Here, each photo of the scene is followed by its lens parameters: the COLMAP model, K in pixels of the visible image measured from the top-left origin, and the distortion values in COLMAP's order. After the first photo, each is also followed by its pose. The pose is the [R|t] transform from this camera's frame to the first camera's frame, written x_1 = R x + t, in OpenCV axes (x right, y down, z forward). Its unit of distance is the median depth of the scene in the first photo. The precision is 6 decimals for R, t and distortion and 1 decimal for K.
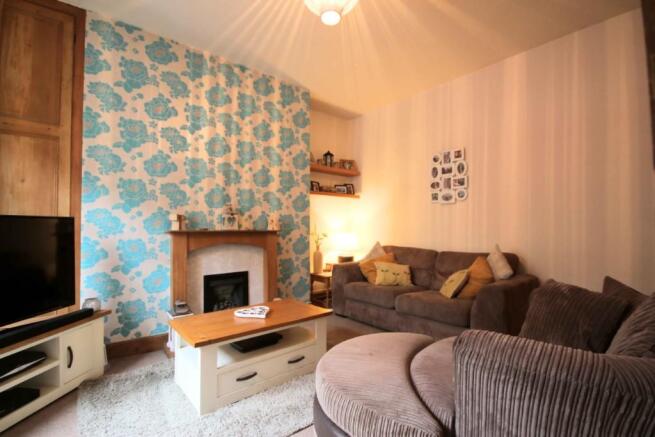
lens RADIAL K [[306.2, 0, 327.5], [0, 306.2, 218.5], [0, 0, 1]] dist [-0.002177, 0.000123]
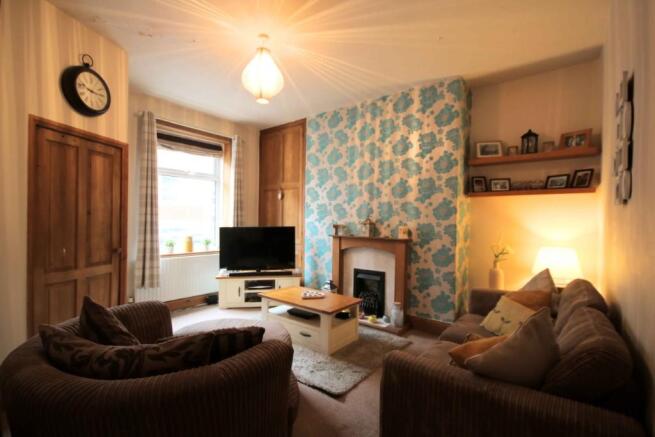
lens RADIAL K [[306.2, 0, 327.5], [0, 306.2, 218.5], [0, 0, 1]] dist [-0.002177, 0.000123]
pose [[0.185848, 0.001615, -0.982577, 0.838468], [0.019538, 0.999795, 0.005338, -0.043345], [0.982384, -0.020189, 0.185778, 0.566047]]
